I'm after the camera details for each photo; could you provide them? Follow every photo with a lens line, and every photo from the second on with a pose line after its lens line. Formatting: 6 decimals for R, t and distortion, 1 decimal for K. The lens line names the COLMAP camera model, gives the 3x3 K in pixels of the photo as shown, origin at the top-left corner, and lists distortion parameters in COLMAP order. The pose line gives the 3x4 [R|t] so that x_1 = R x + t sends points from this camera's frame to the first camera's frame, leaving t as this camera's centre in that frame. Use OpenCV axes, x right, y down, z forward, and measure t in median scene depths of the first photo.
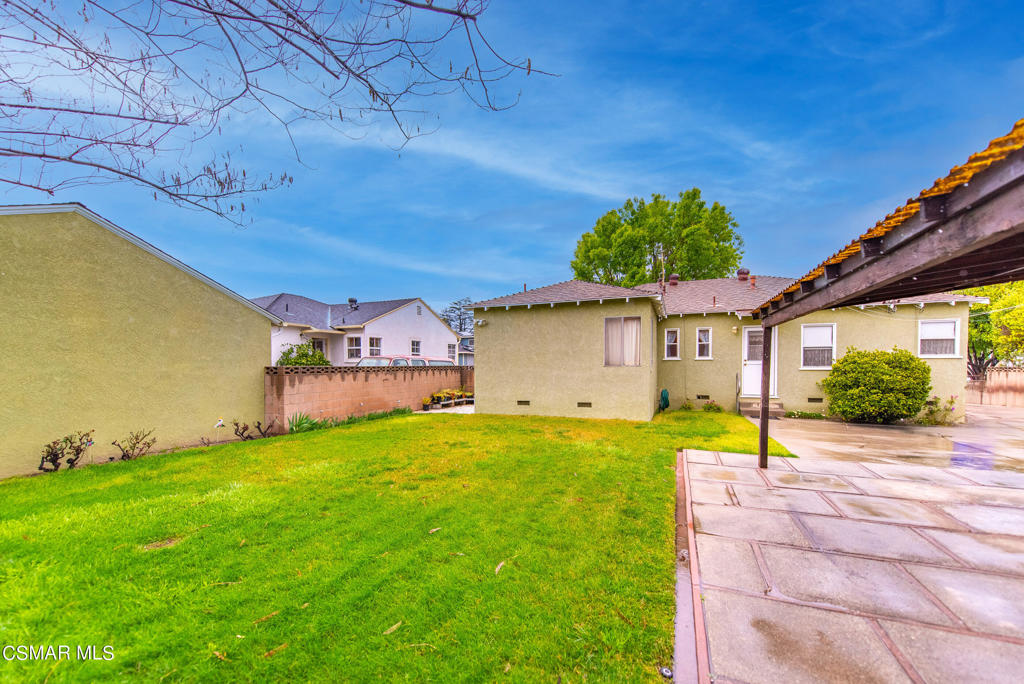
lens RADIAL K [[410.5, 0, 509.8], [0, 410.5, 365.7], [0, 0, 1]] dist [0.000077, -0.000051]
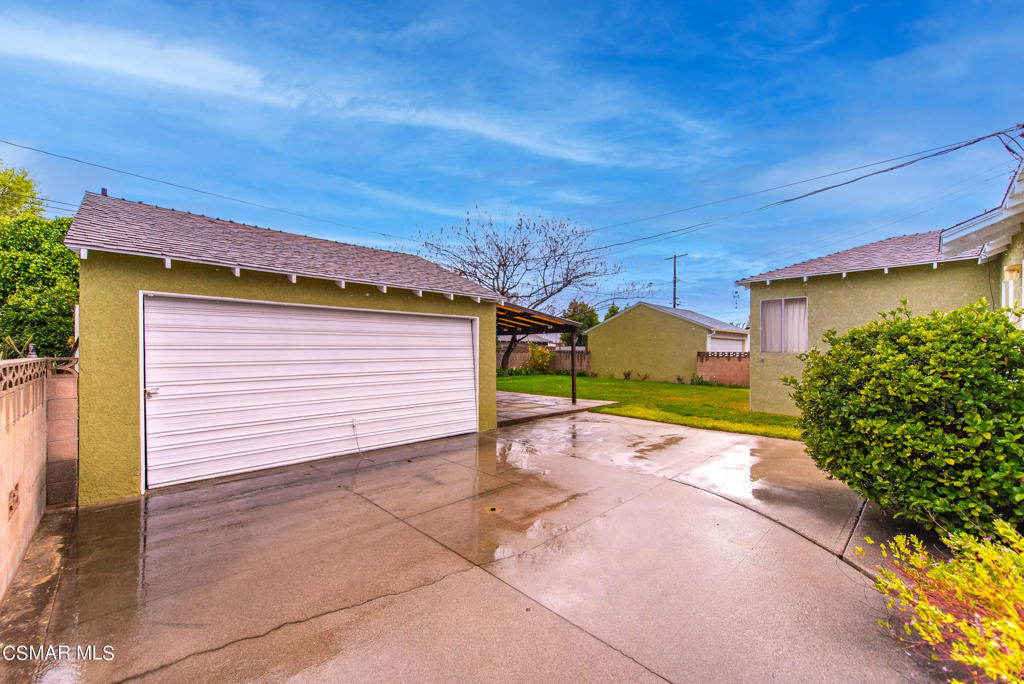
lens RADIAL K [[406.6, 0, 513.6], [0, 406.6, 345.8], [0, 0, 1]] dist [0.001905, -0.000226]
pose [[-0.411330, -0.009494, -0.911437, 1.257531], [-0.005725, 0.999953, -0.007833, -0.004995], [0.911468, 0.001996, -0.411365, 0.762981]]
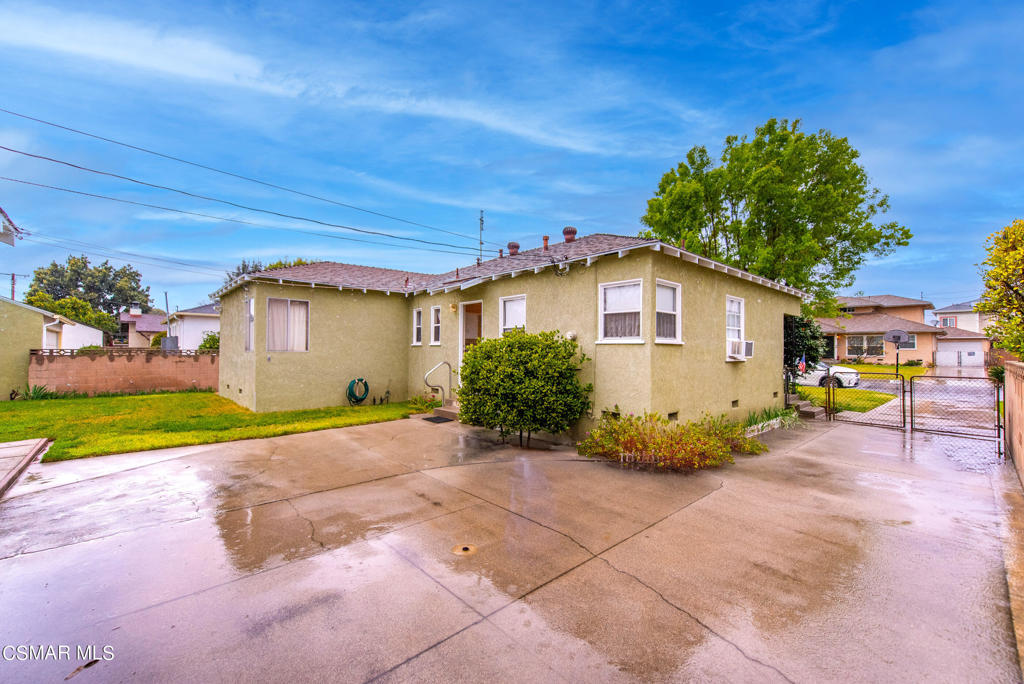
lens RADIAL K [[418.6, 0, 513.2], [0, 418.6, 338.0], [0, 0, 1]] dist [0.001551, -0.000028]
pose [[0.901024, -0.004695, -0.433743, 1.102848], [-0.008570, 0.999554, -0.028622, -0.007285], [0.433684, 0.029506, 0.900582, 0.347451]]
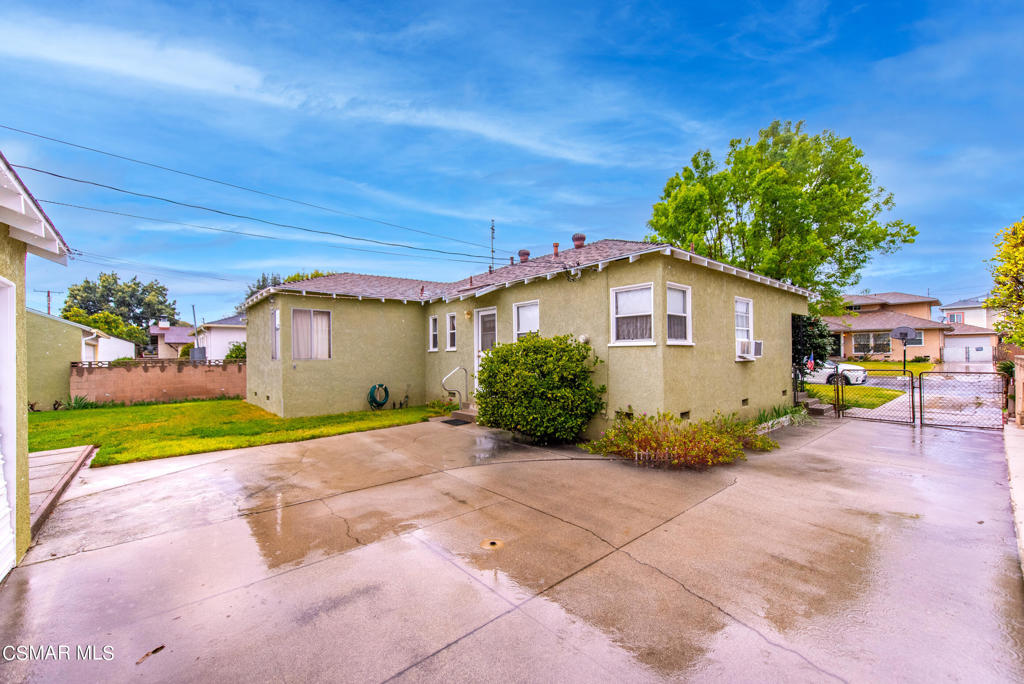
lens RADIAL K [[406.6, 0, 513.6], [0, 406.6, 345.8], [0, 0, 1]] dist [0.001905, -0.000226]
pose [[0.890826, -0.018587, -0.453964, 1.097449], [0.010517, 0.999739, -0.020295, -0.007322], [0.454222, 0.013305, 0.890789, 0.339040]]
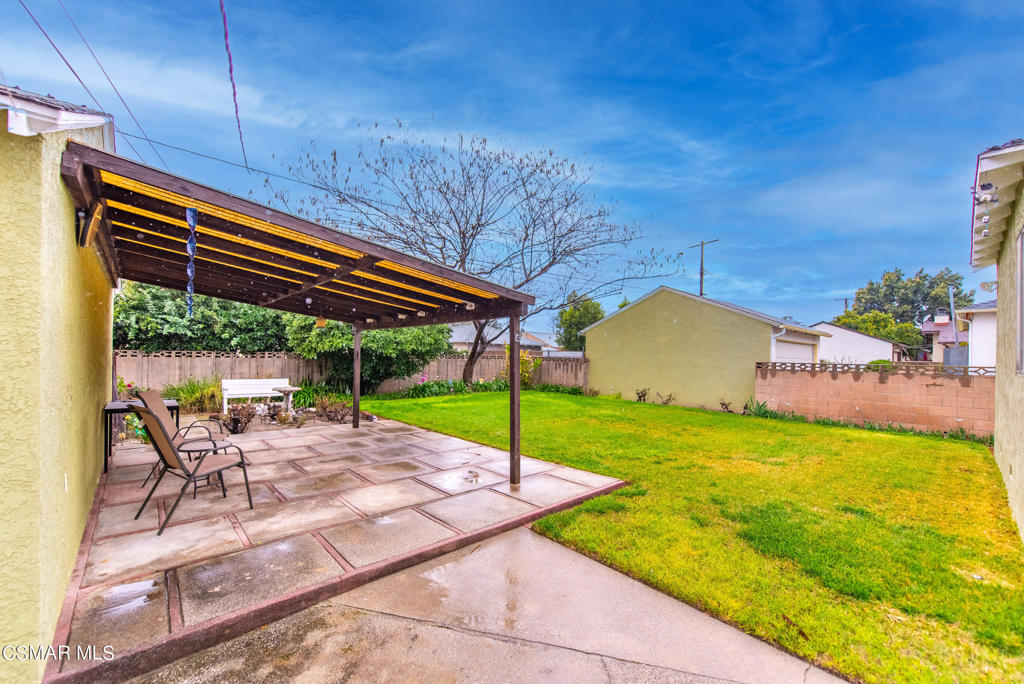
lens RADIAL K [[411.1, 0, 510.9], [0, 411.1, 353.4], [0, 0, 1]] dist [0.001989, 0.000149]
pose [[-0.442420, -0.008275, -0.896770, 0.694324], [-0.017936, 0.999839, -0.000377, -0.008267], [0.896629, 0.015917, -0.442497, 0.674712]]
